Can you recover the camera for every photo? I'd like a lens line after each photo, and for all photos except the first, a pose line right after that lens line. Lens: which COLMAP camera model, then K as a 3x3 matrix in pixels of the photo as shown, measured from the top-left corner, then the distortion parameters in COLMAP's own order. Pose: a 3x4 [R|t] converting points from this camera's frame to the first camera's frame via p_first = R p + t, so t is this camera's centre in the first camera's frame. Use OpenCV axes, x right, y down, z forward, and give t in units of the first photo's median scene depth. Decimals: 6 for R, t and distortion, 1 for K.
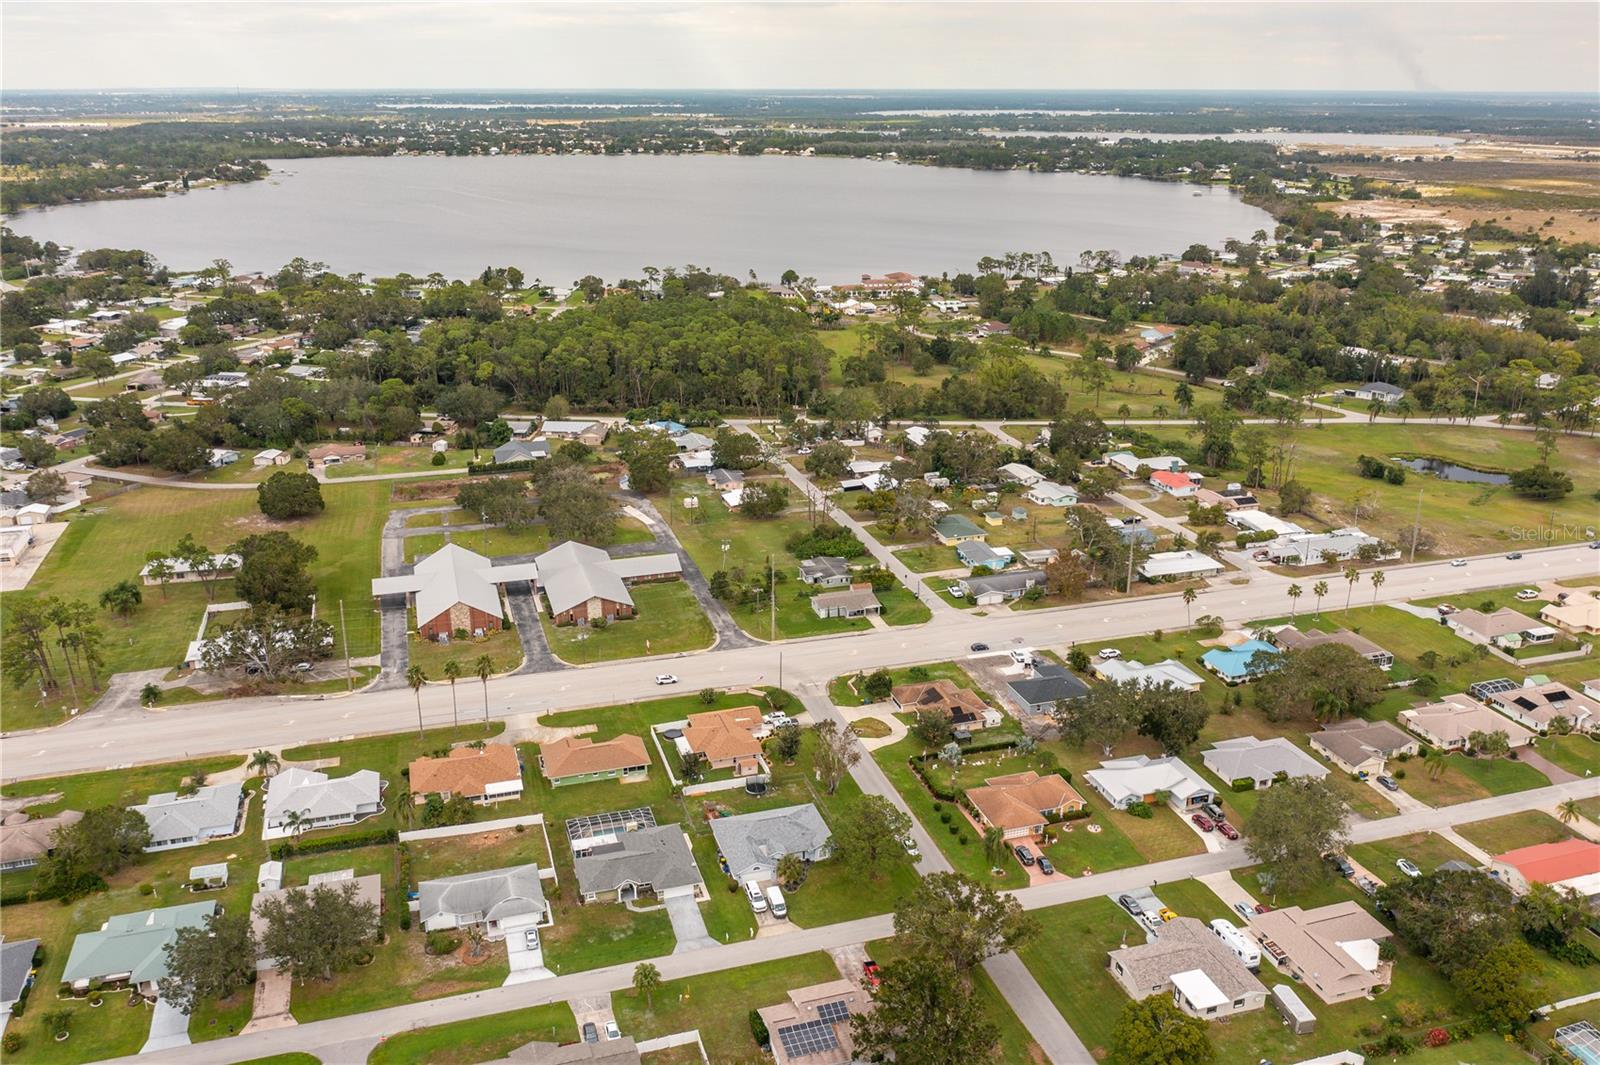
lens RADIAL K [[1283.3, 0, 800.0], [0, 1283.3, 532.5], [0, 0, 1]] dist [-0.001520, -0.012729]
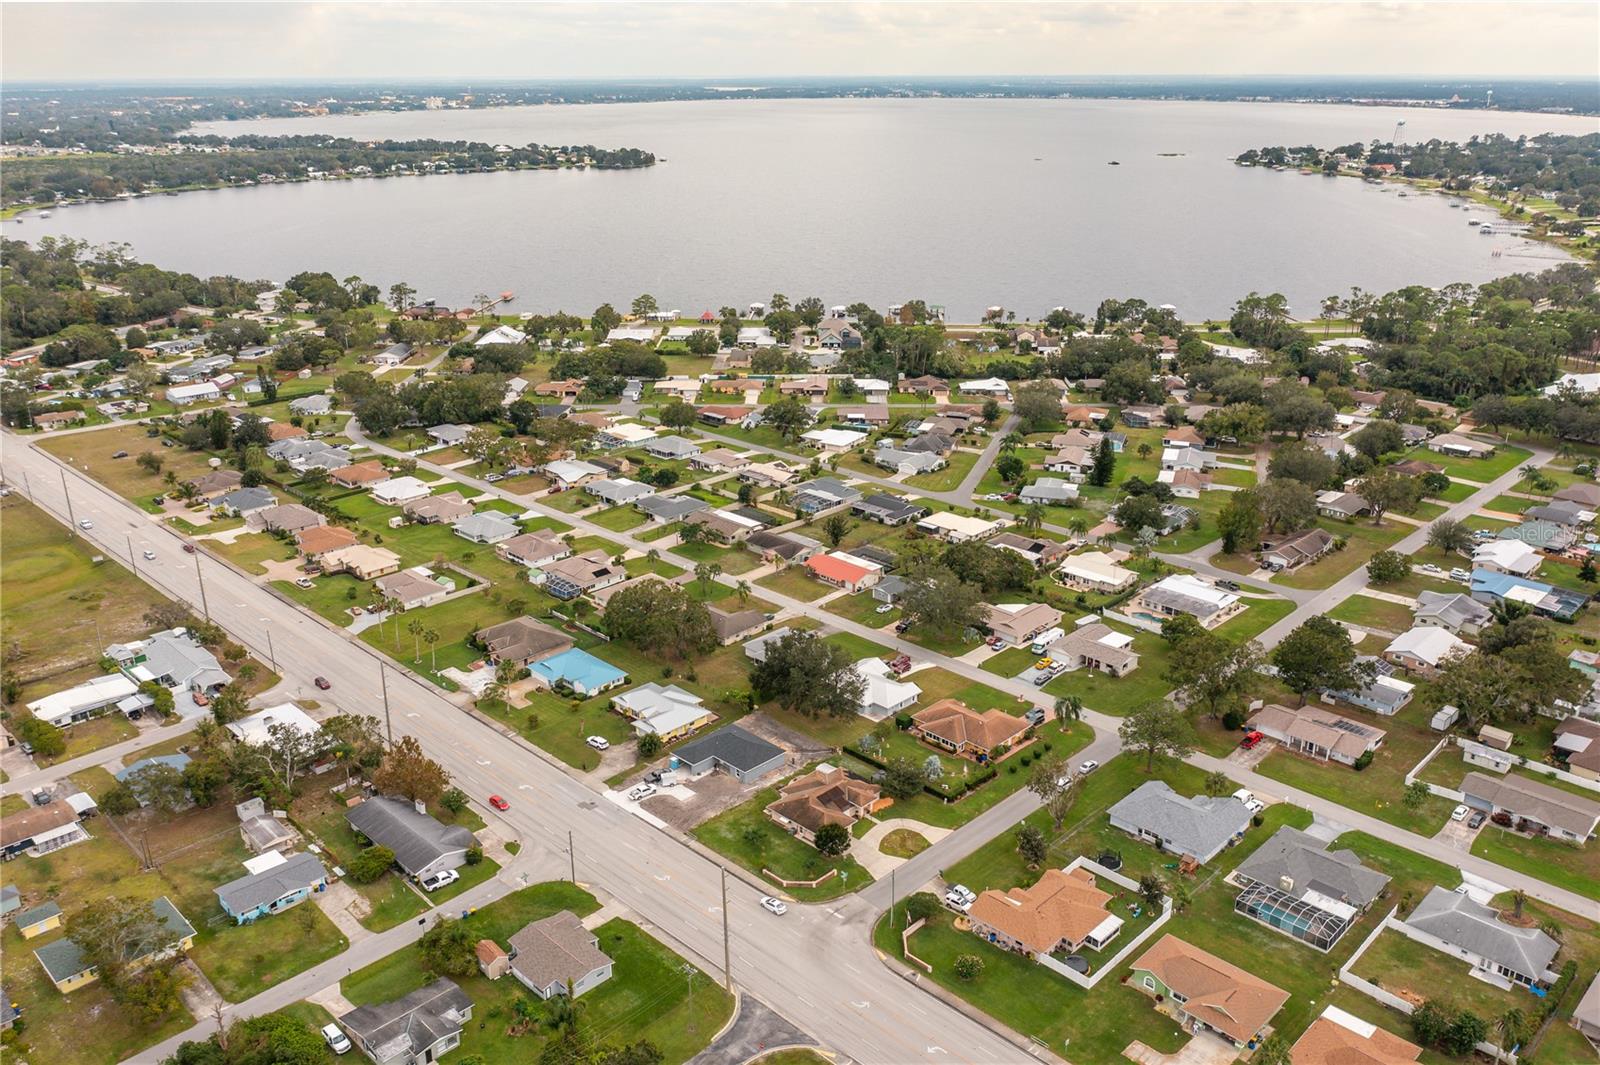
lens RADIAL K [[1283.3, 0, 800.0], [0, 1283.3, 532.5], [0, 0, 1]] dist [-0.001520, -0.012729]
pose [[-0.467985, -0.303401, 0.830023, -0.573026], [0.294526, 0.831979, 0.470176, -0.450780], [-0.833214, 0.464498, -0.299994, 1.267750]]
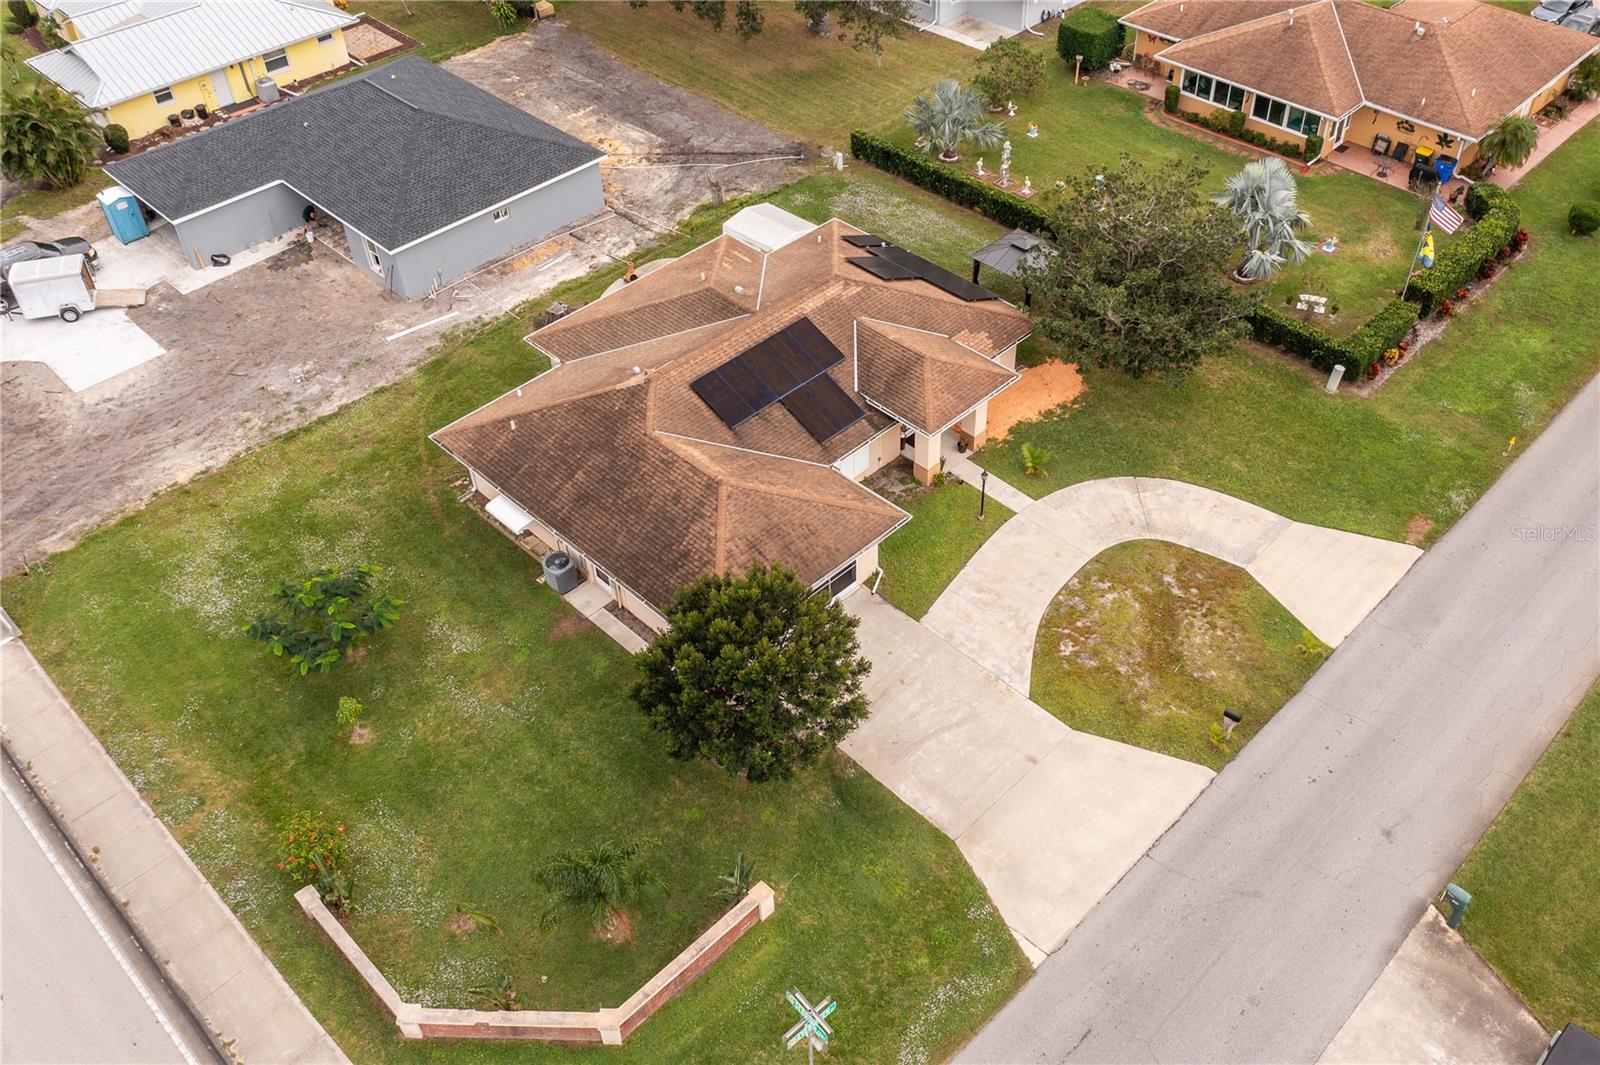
lens RADIAL K [[1283.3, 0, 800.0], [0, 1283.3, 532.5], [0, 0, 1]] dist [-0.001520, -0.012729]
pose [[-0.447075, -0.608510, 0.655622, -0.016880], [0.327241, 0.570876, 0.753003, 0.019051], [-0.832489, 0.551195, -0.056095, 1.082904]]
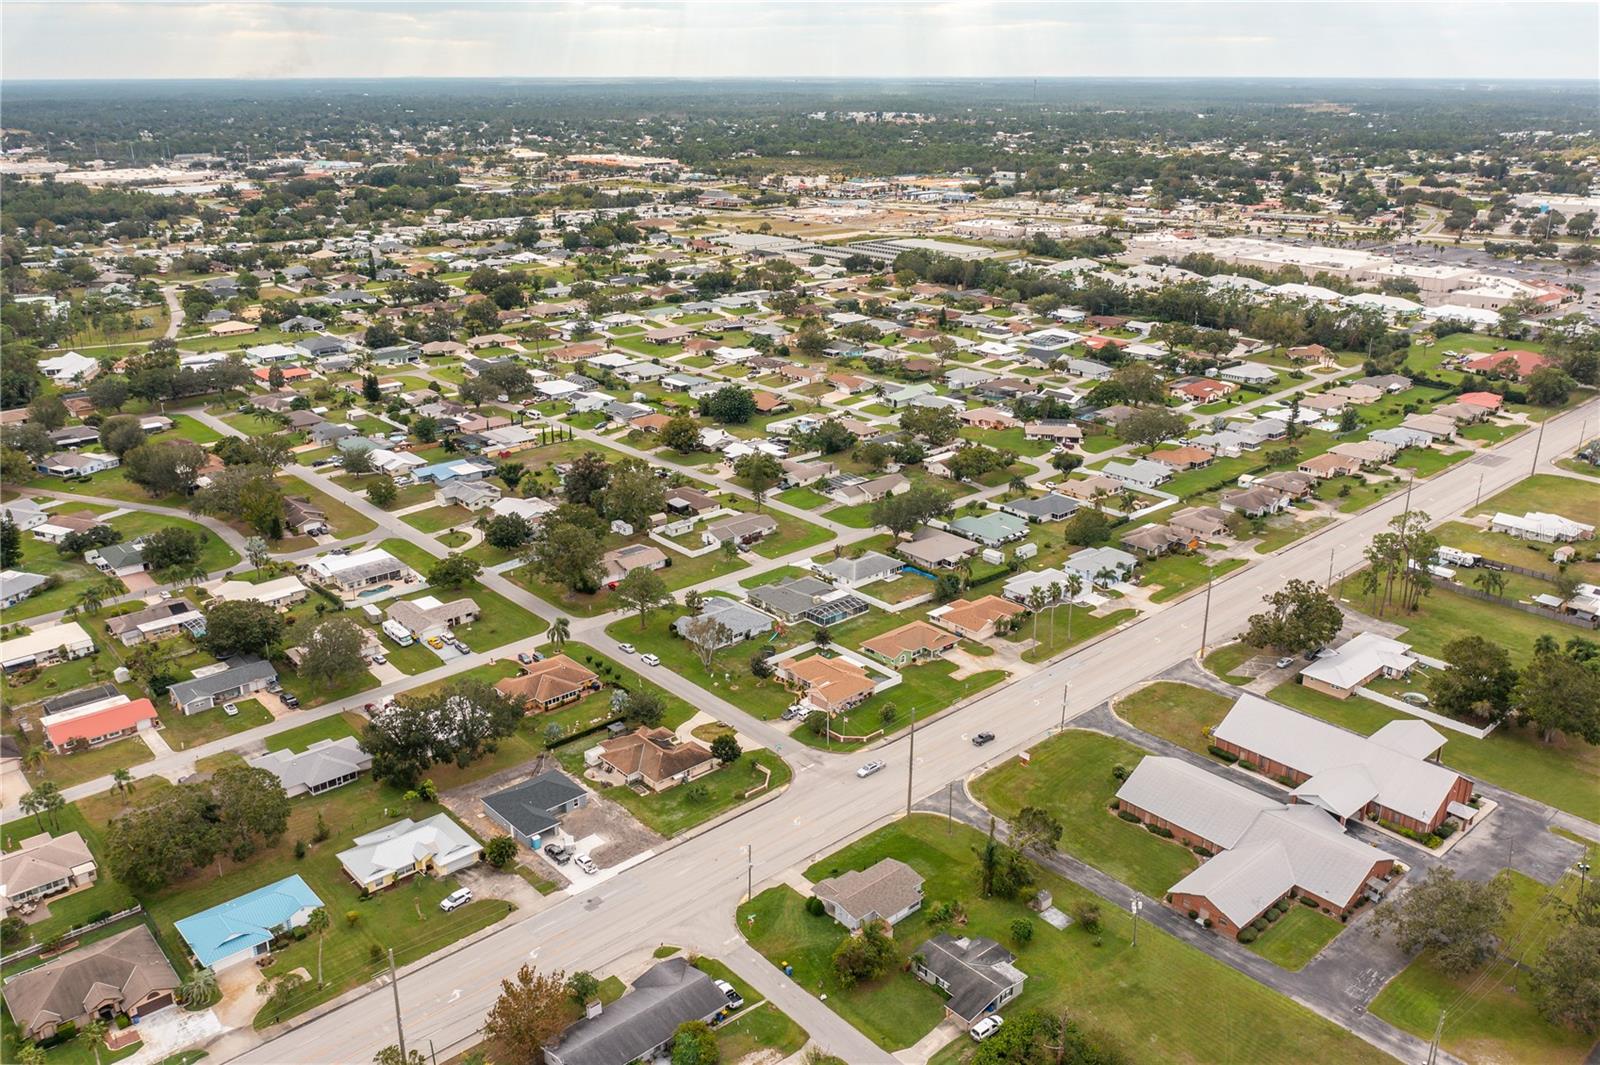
lens RADIAL K [[1283.3, 0, 800.0], [0, 1283.3, 532.5], [0, 0, 1]] dist [-0.001520, -0.012729]
pose [[-0.911076, 0.139416, -0.387949, 0.368345], [-0.138690, 0.782560, 0.606931, -0.593171], [0.388209, 0.606764, -0.693636, 1.681106]]
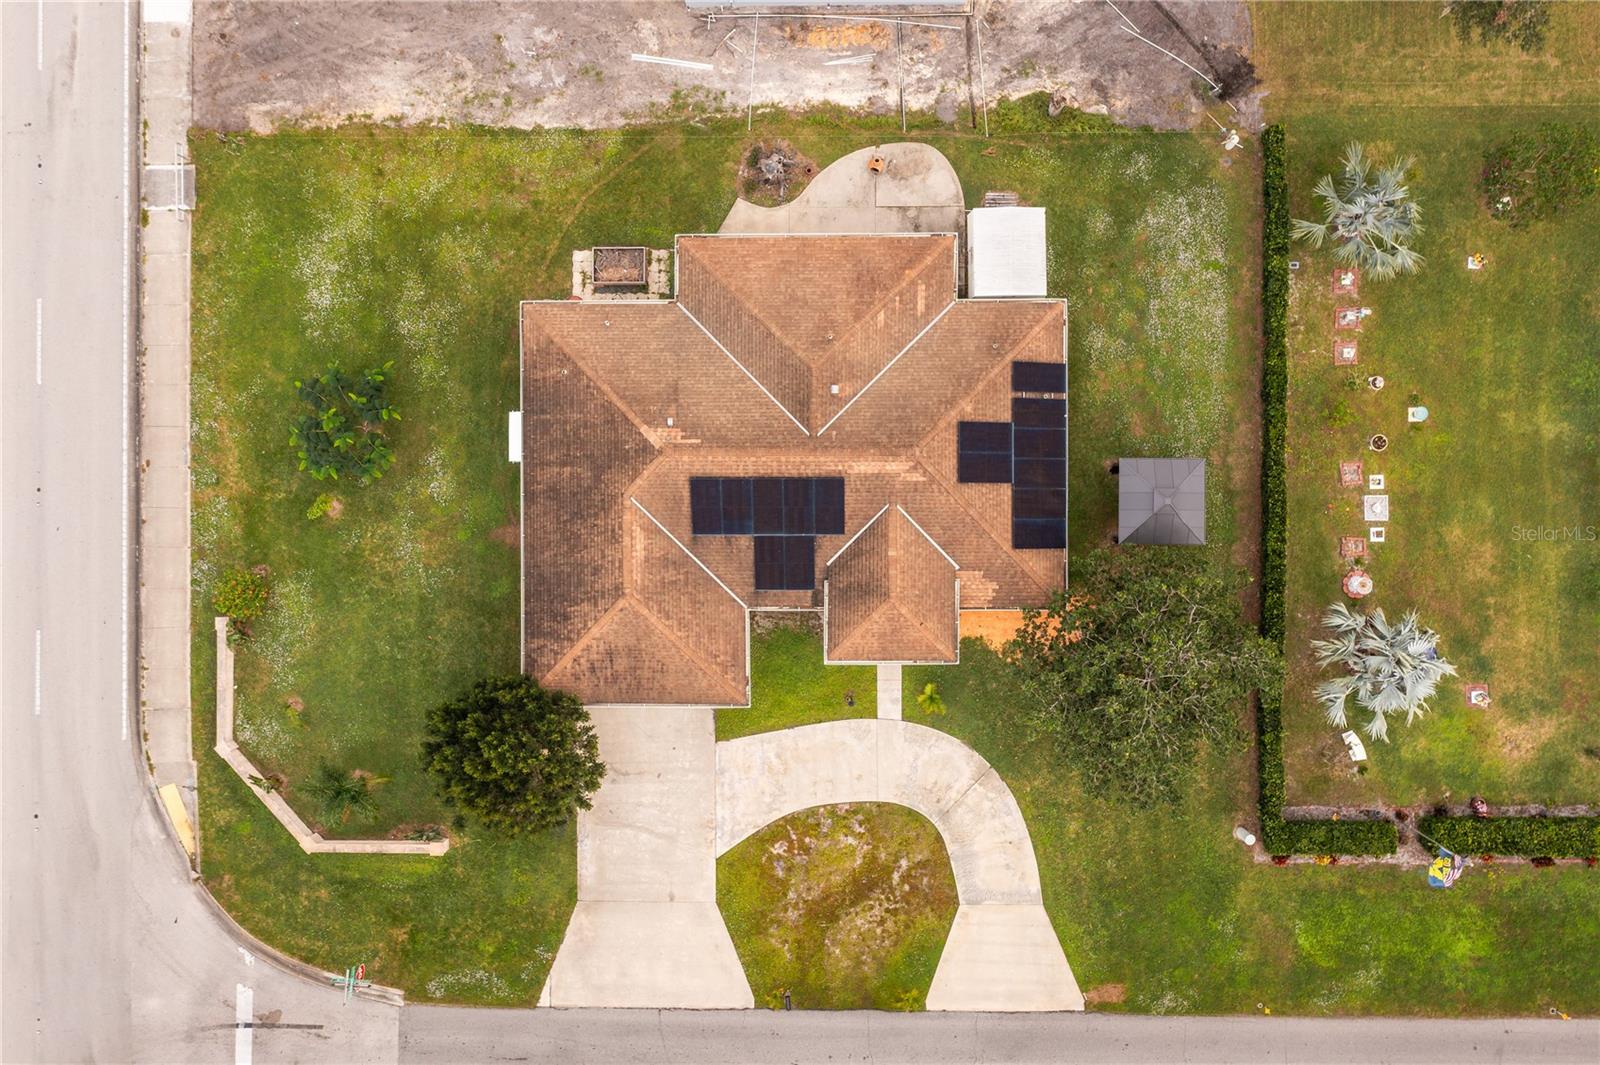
lens RADIAL K [[1342.6, 0, 798.3], [0, 1342.6, 468.5], [0, 0, 1]] dist [-0.006345, 0.002661]
pose [[0.304317, -0.952245, 0.024913, 0.112366], [0.348536, 0.135648, 0.927428, -0.036564], [-0.886518, -0.273549, 0.373171, 0.993162]]
